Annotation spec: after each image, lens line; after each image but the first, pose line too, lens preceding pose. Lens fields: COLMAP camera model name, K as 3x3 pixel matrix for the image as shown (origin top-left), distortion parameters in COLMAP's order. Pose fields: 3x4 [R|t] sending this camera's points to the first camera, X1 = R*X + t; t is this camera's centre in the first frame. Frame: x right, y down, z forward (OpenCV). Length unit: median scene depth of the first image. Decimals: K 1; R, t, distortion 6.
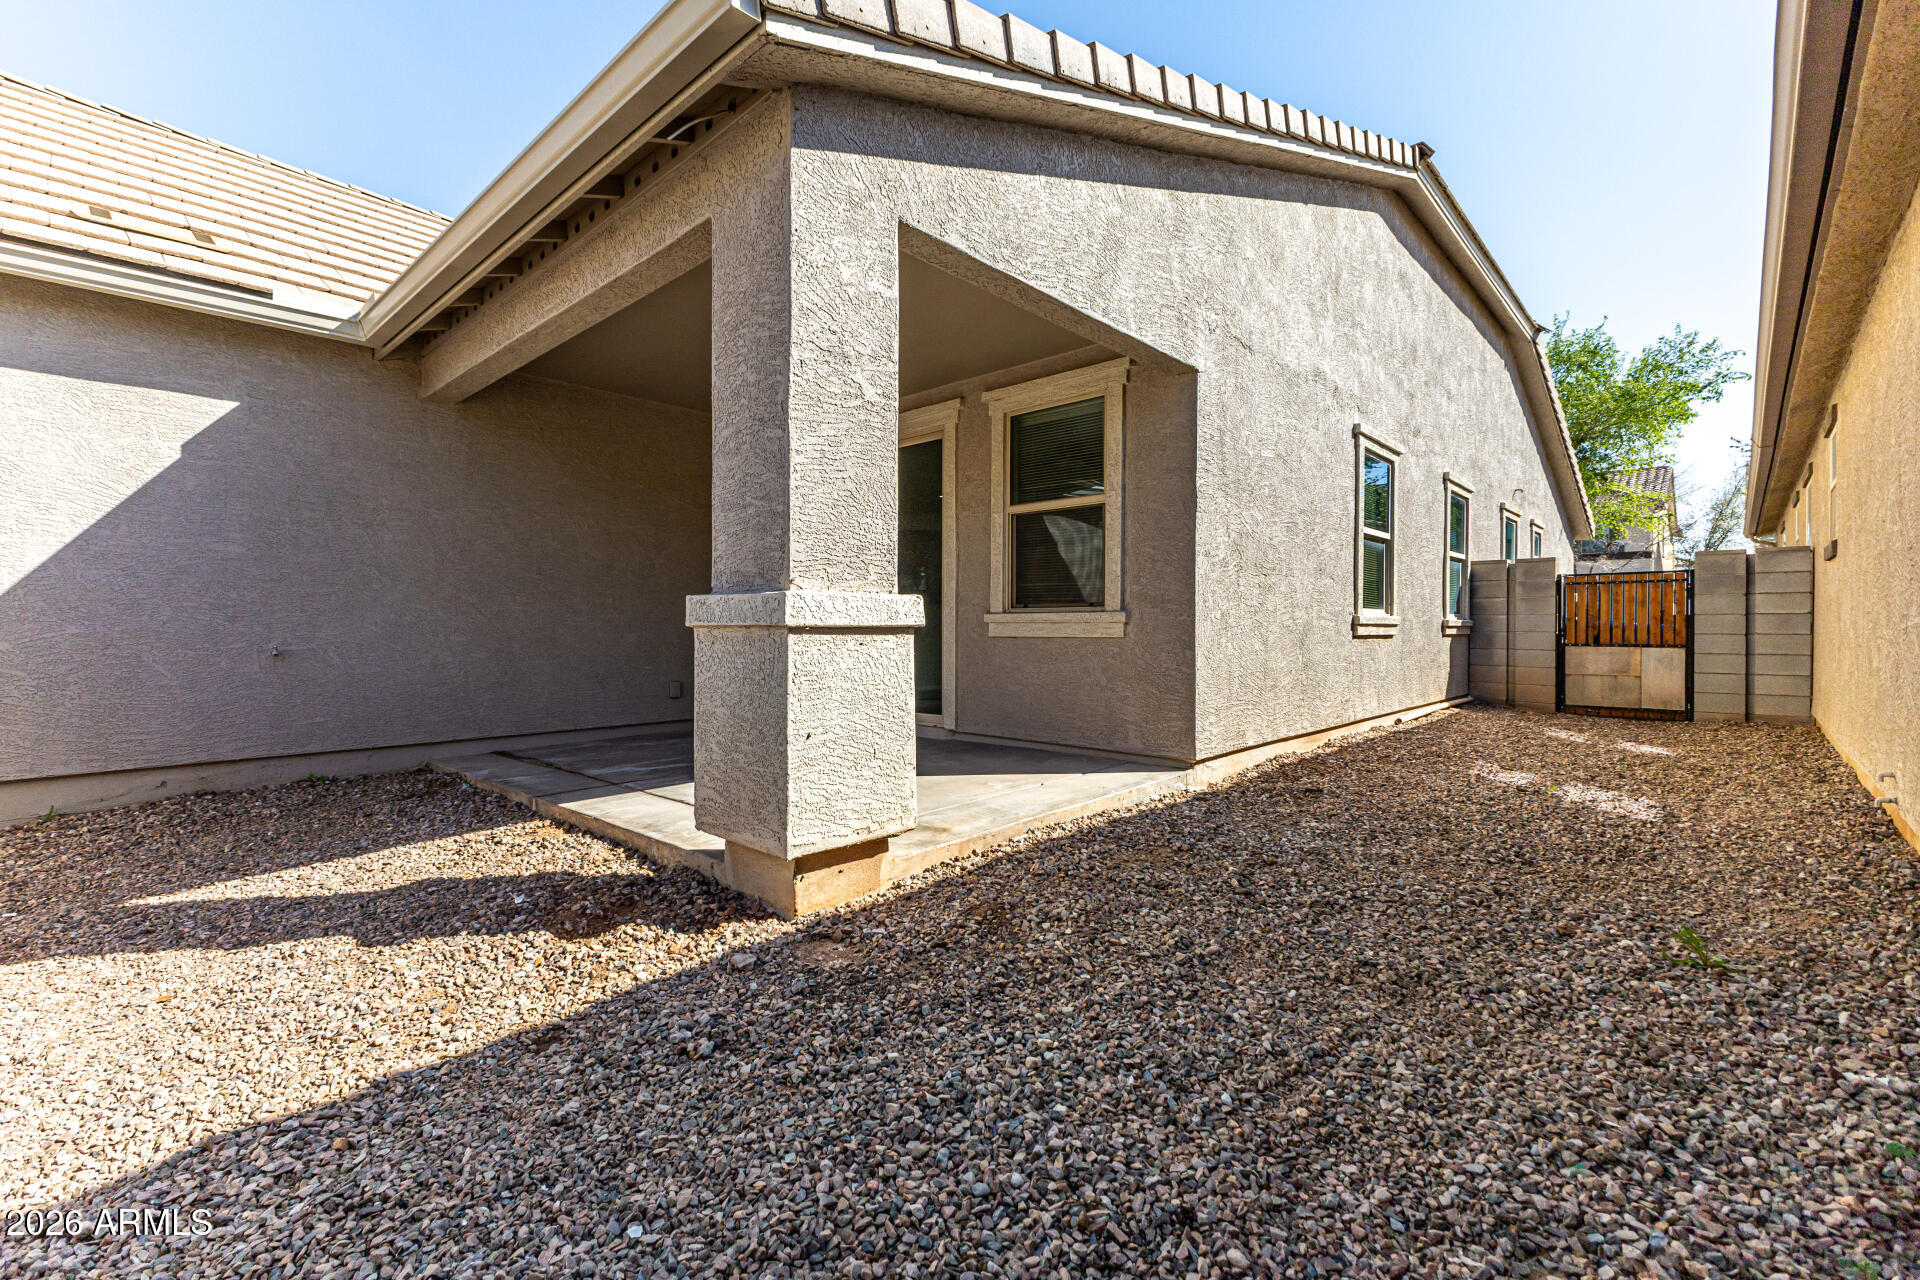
lens RADIAL K [[832.5, 0, 960.1], [0, 832.5, 629.7], [0, 0, 1]] dist [0.010949, 0.000325]
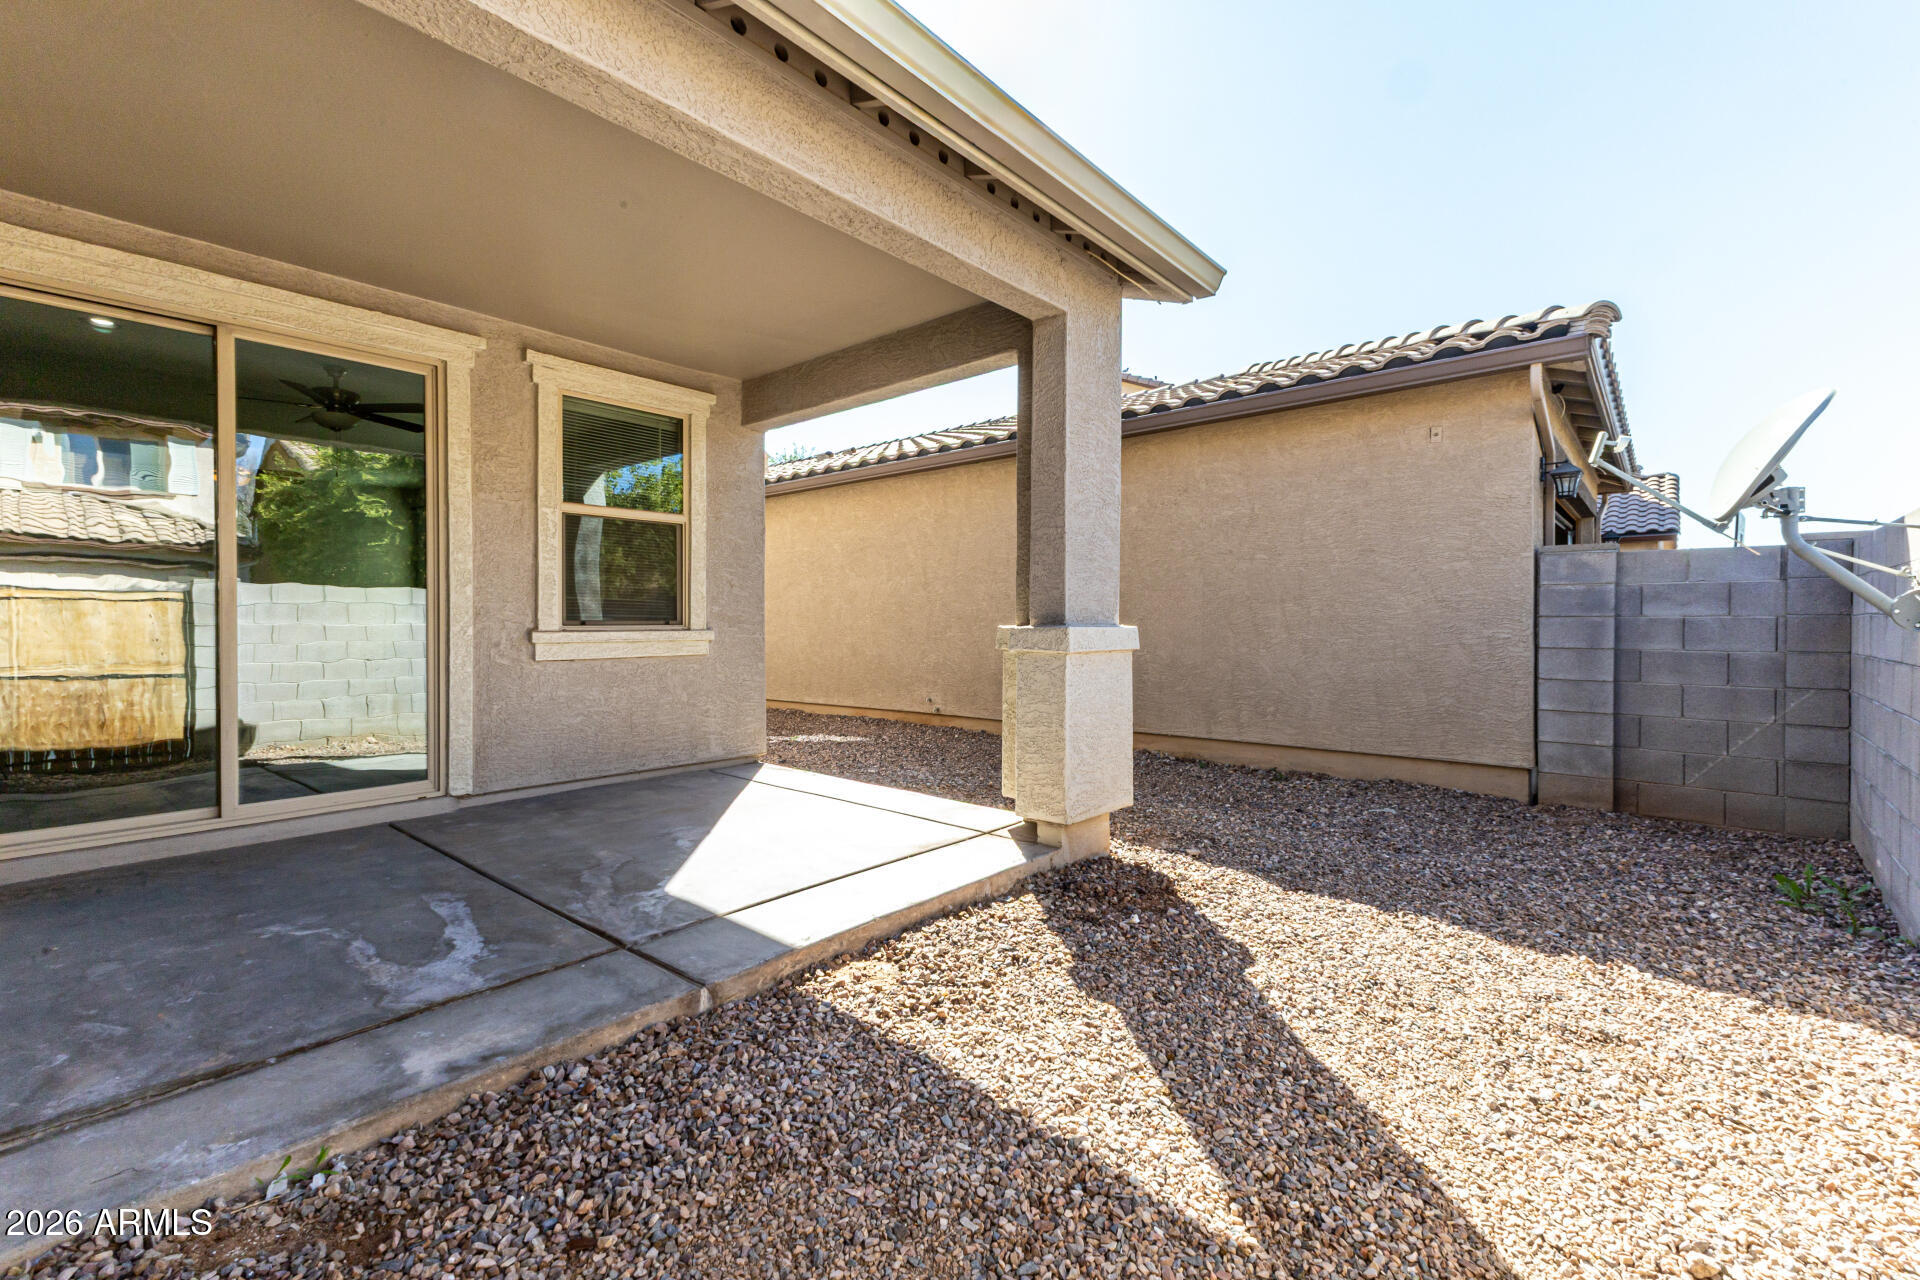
lens RADIAL K [[832.5, 0, 960.1], [0, 832.5, 629.7], [0, 0, 1]] dist [0.010949, 0.000325]
pose [[-0.035423, -0.009964, 0.999323, -0.870358], [0.011359, 0.999882, 0.010373, -0.029367], [-0.999308, 0.011719, -0.035305, 0.699915]]
